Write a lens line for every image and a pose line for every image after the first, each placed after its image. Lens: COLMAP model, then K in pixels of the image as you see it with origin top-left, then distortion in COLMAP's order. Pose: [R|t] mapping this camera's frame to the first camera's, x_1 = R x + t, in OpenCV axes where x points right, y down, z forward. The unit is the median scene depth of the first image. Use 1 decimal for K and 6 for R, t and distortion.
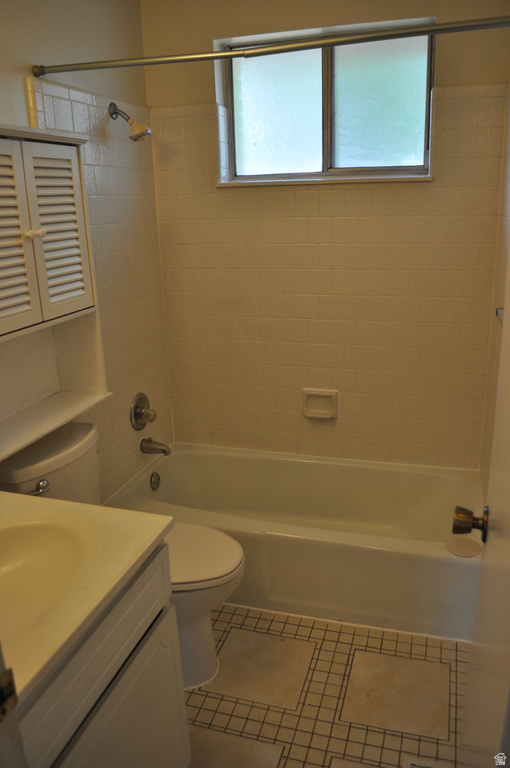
lens RADIAL K [[606.8, 0, 254.3], [0, 606.8, 387.5], [0, 0, 1]] dist [-0.079805, 0.003918]
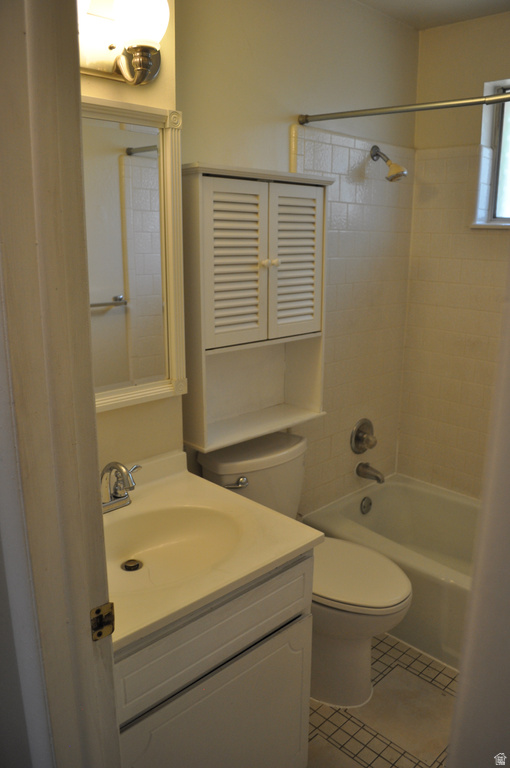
lens RADIAL K [[606.8, 0, 261.0], [0, 606.8, 383.8], [0, 0, 1]] dist [-0.079805, 0.003918]
pose [[0.883205, 0.149278, -0.444595, 0.134600], [-0.171389, 0.985156, -0.009694, -0.011557], [0.436548, 0.084761, 0.895679, -0.022108]]
